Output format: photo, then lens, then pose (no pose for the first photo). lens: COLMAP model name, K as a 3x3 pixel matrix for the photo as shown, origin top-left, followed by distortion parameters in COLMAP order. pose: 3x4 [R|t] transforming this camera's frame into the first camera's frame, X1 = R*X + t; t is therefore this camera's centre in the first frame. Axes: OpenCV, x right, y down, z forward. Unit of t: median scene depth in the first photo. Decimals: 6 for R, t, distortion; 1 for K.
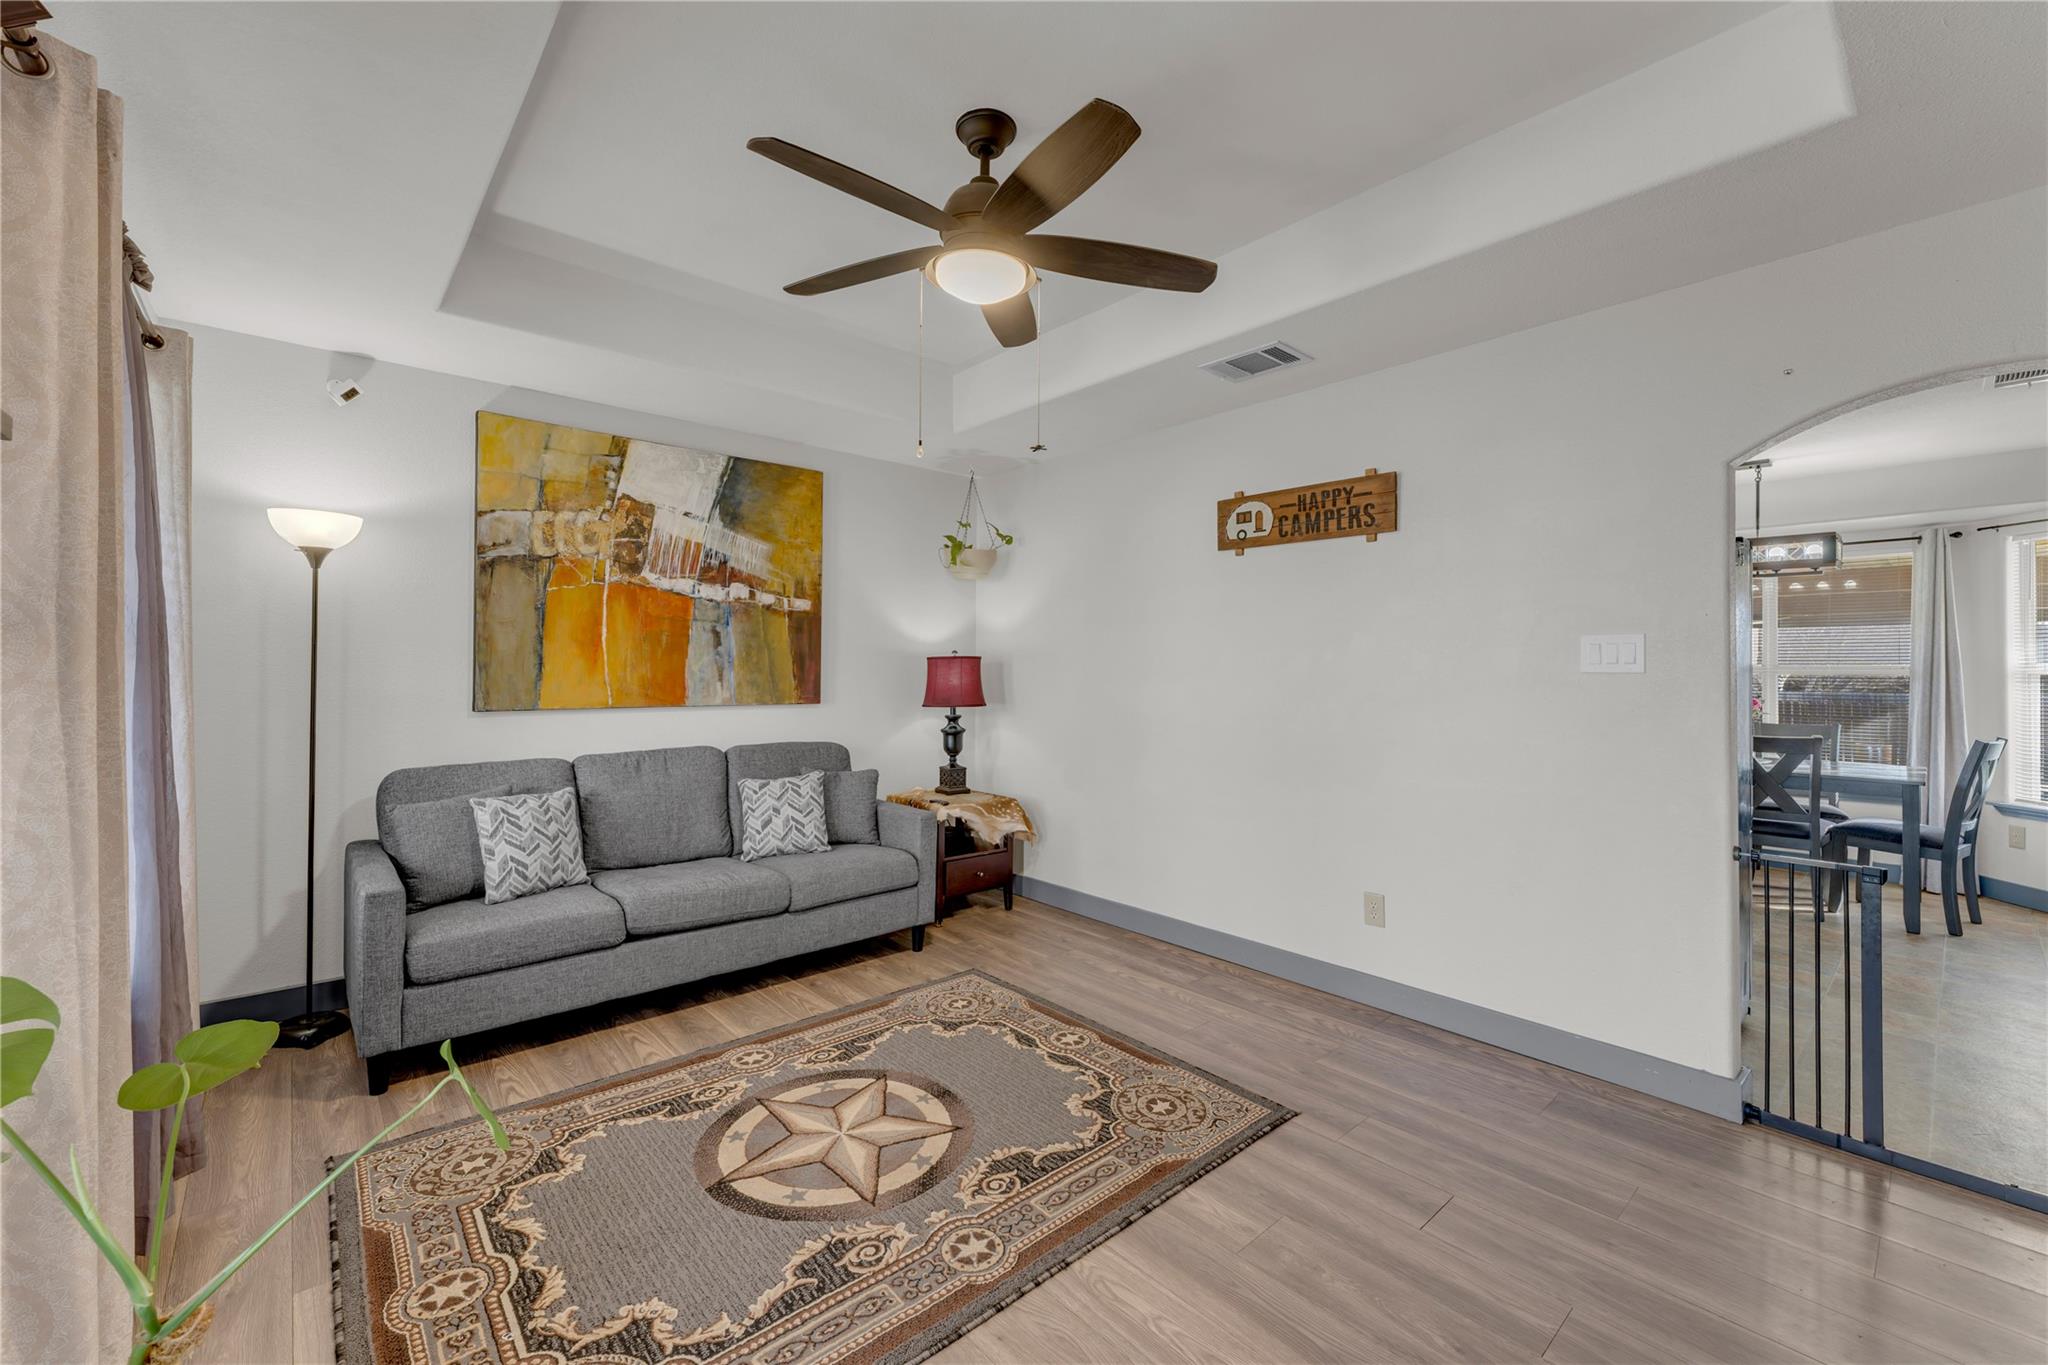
lens RADIAL K [[830.5, 0, 1024.6], [0, 830.5, 663.5], [0, 0, 1]] dist [0.000248, -0.000370]
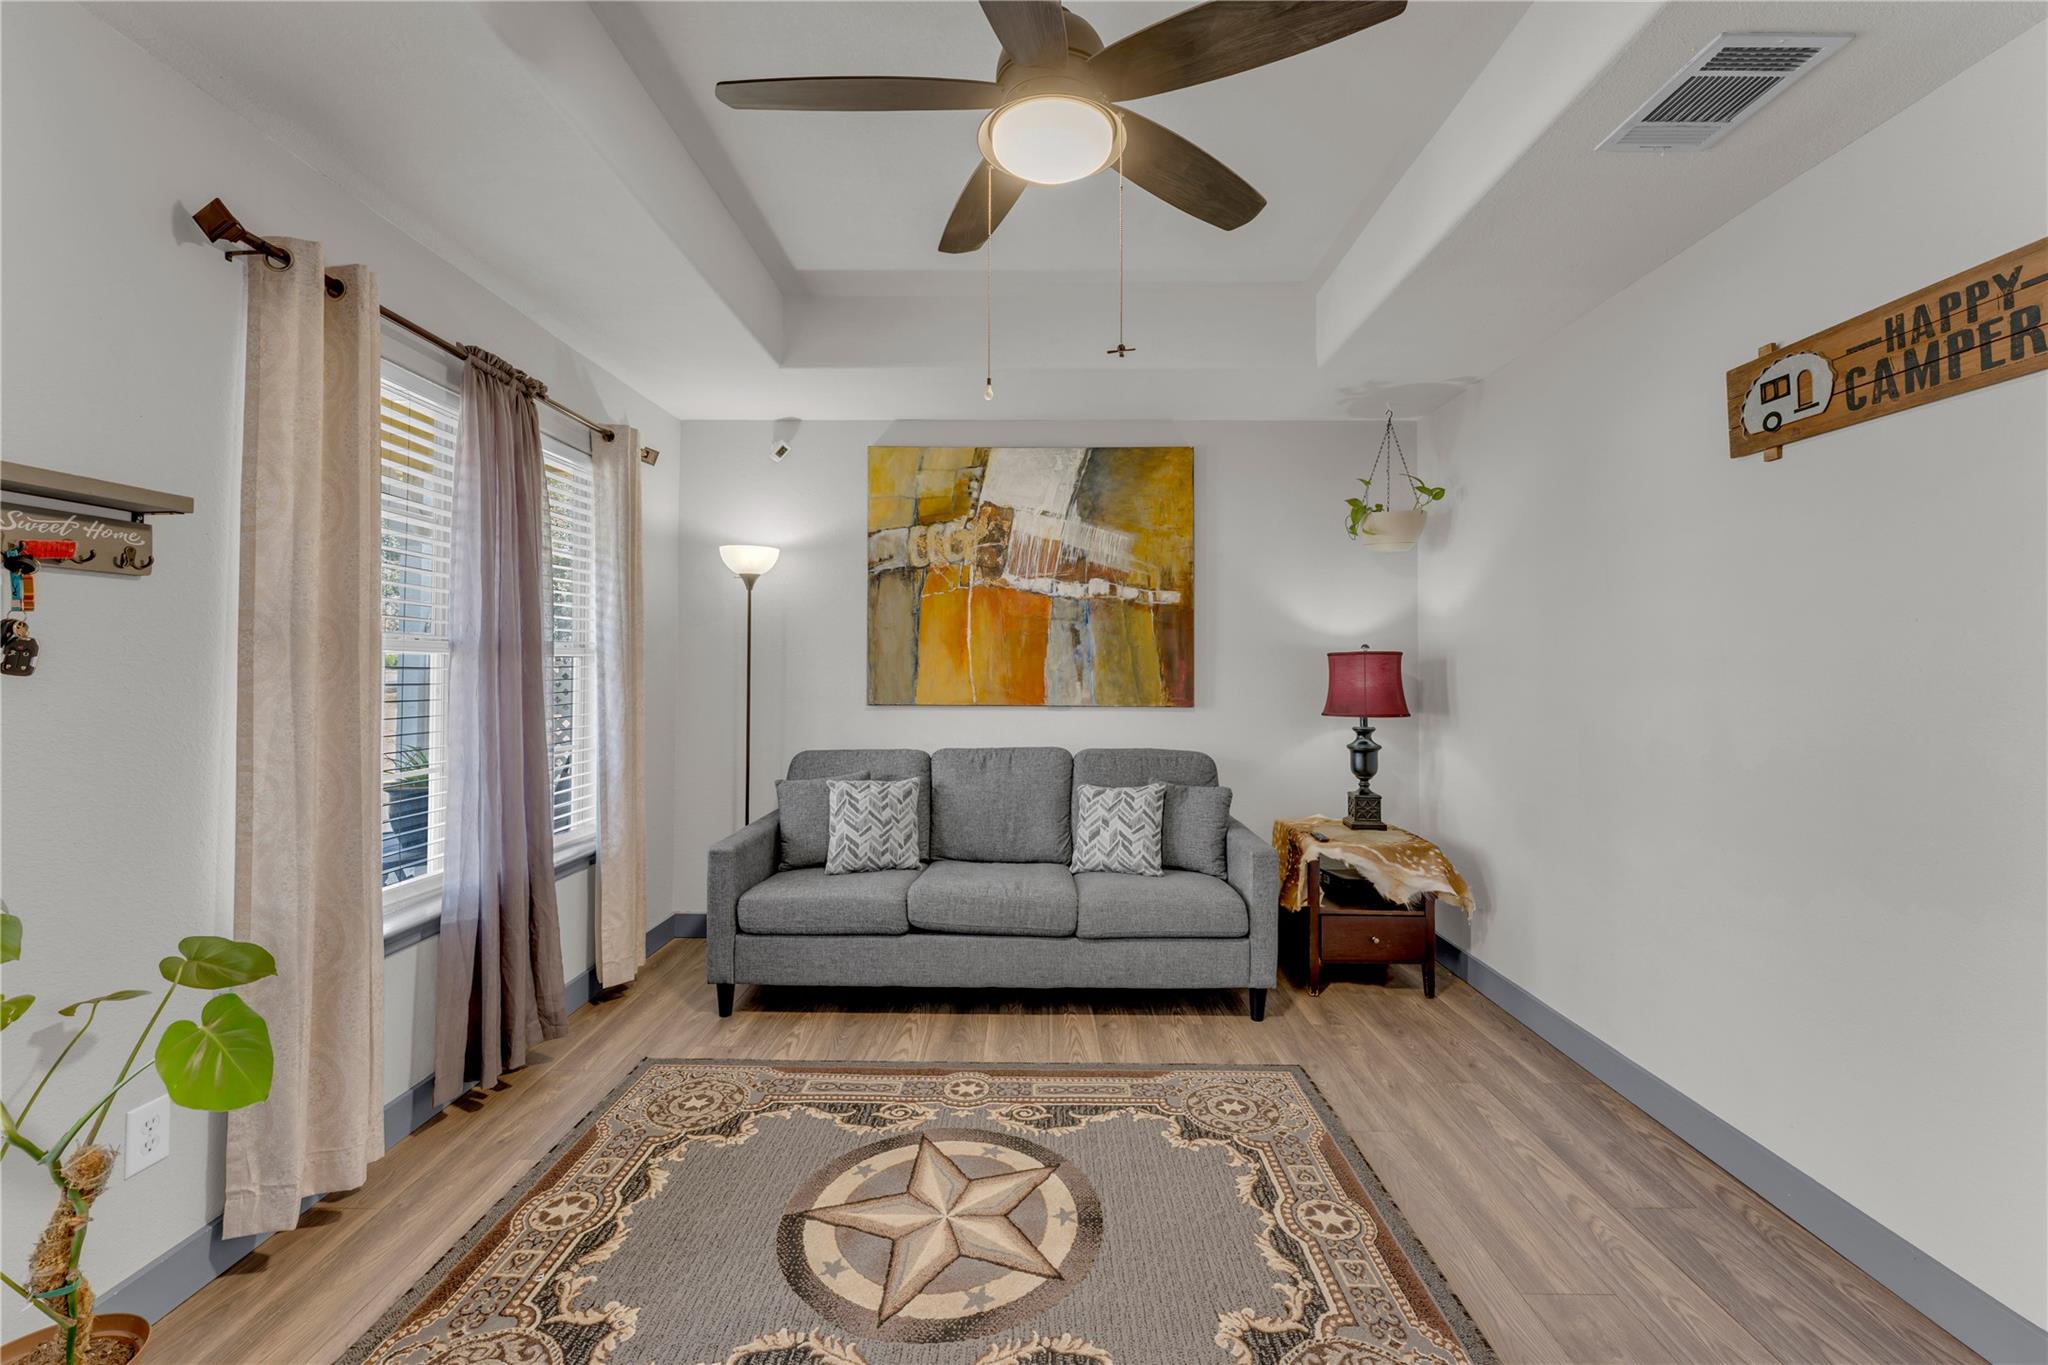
lens RADIAL K [[832.3, 0, 1026.1], [0, 832.3, 650.2], [0, 0, 1]] dist [0.001032, -0.000976]
pose [[0.742880, -0.016666, -0.669217, 0.286897], [0.004987, 0.999800, -0.019363, 0.004671], [0.669406, 0.011047, 0.742815, 0.288739]]
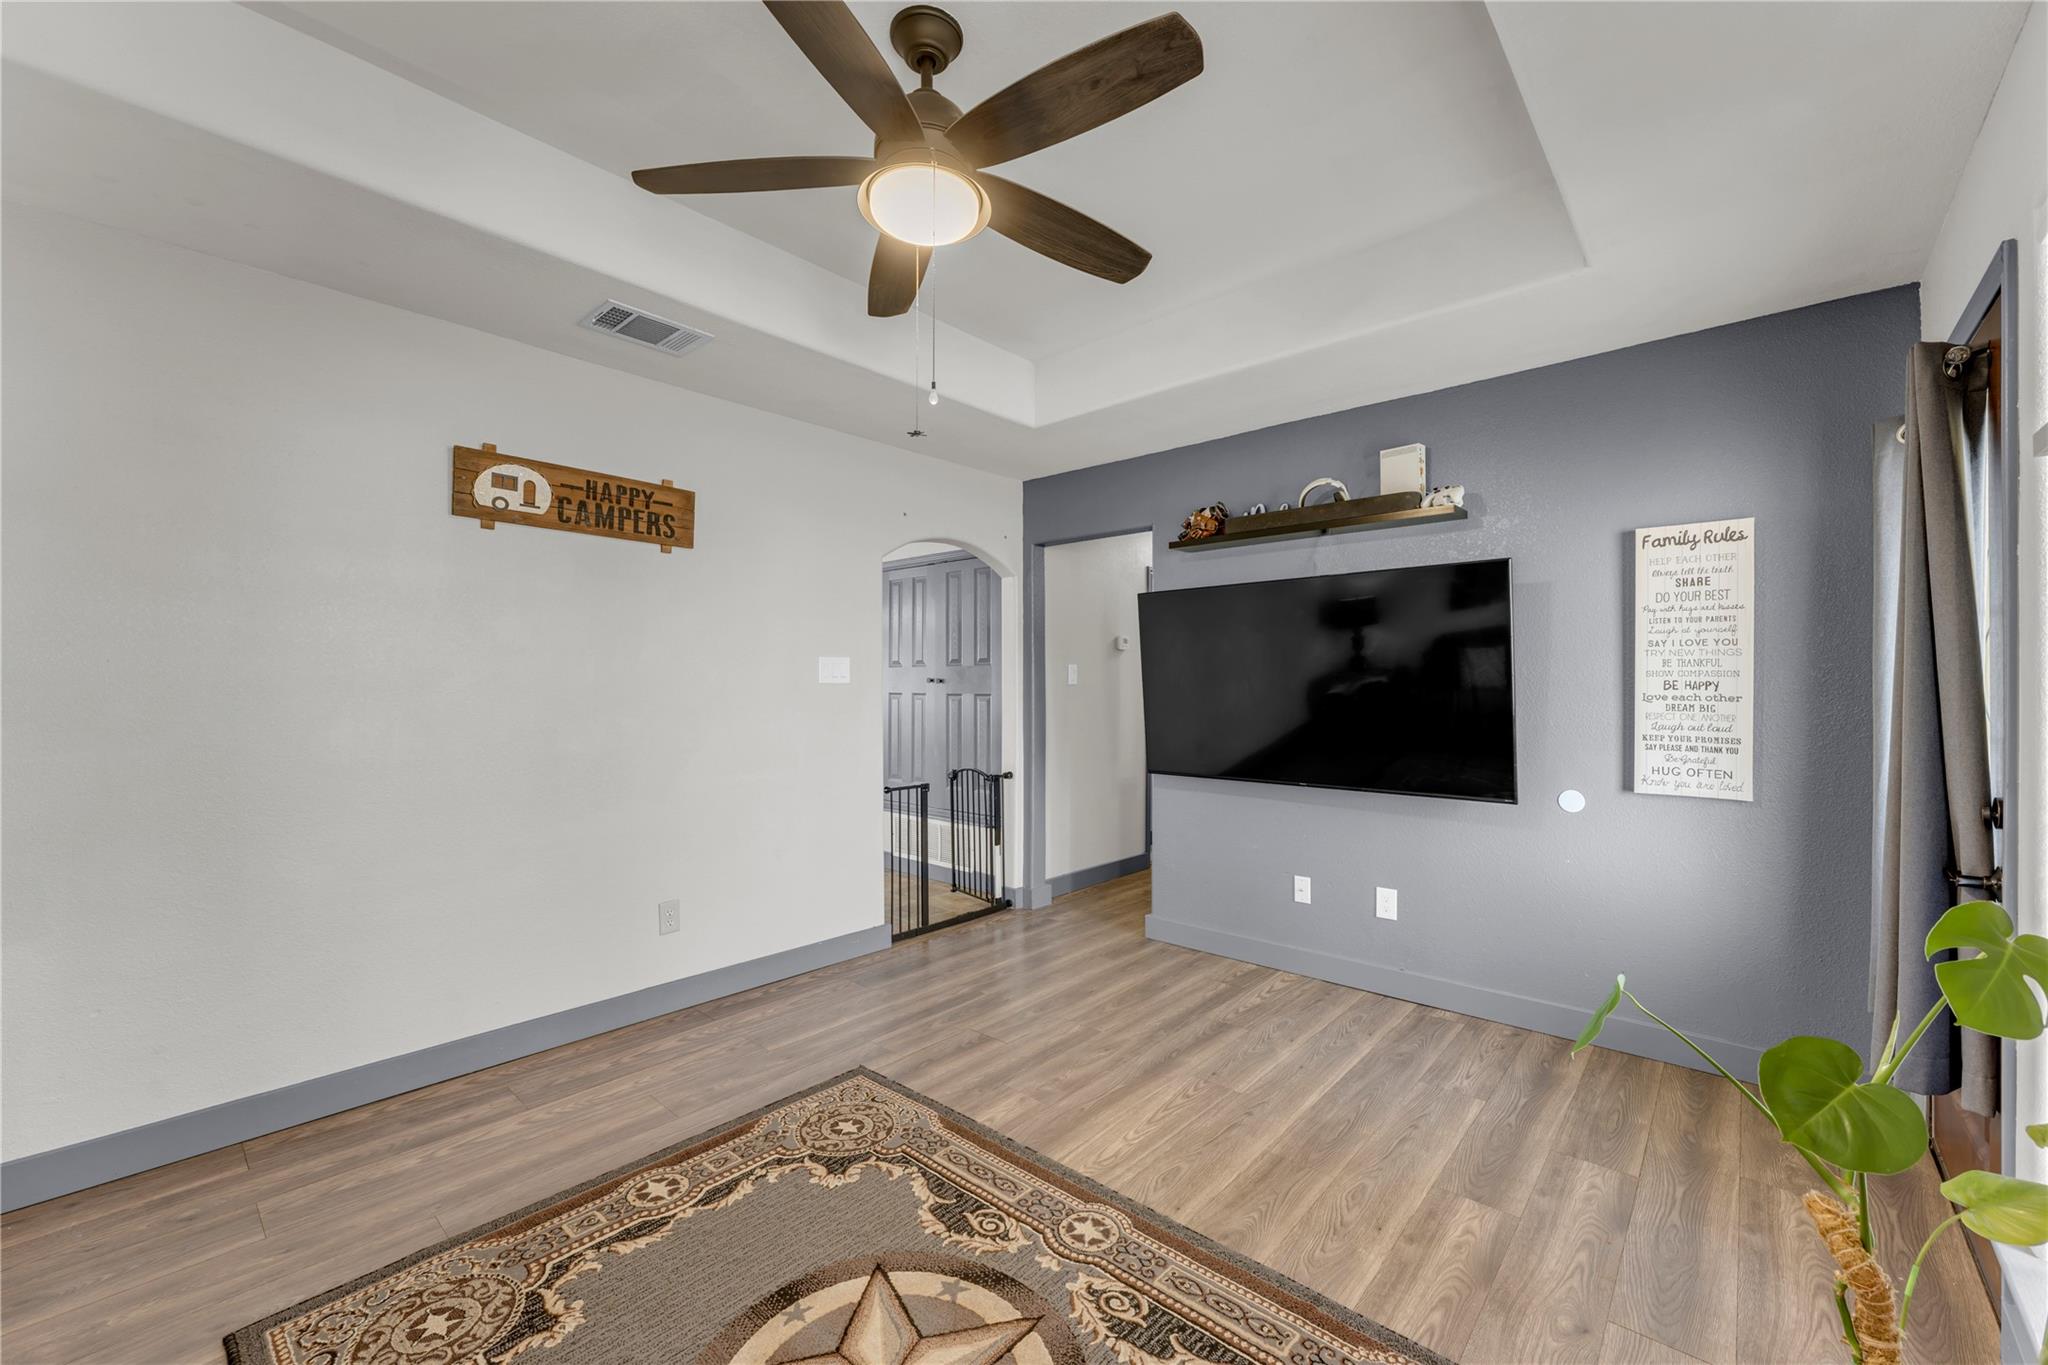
lens RADIAL K [[811.2, 0, 1019.7], [0, 811.2, 691.5], [0, 0, 1]] dist [-0.000847, -0.000187]
pose [[-0.114281, -0.011338, 0.993384, -0.589633], [-0.010205, 0.999896, 0.010238, 0.006017], [-0.993396, -0.008968, -0.114385, 0.669320]]
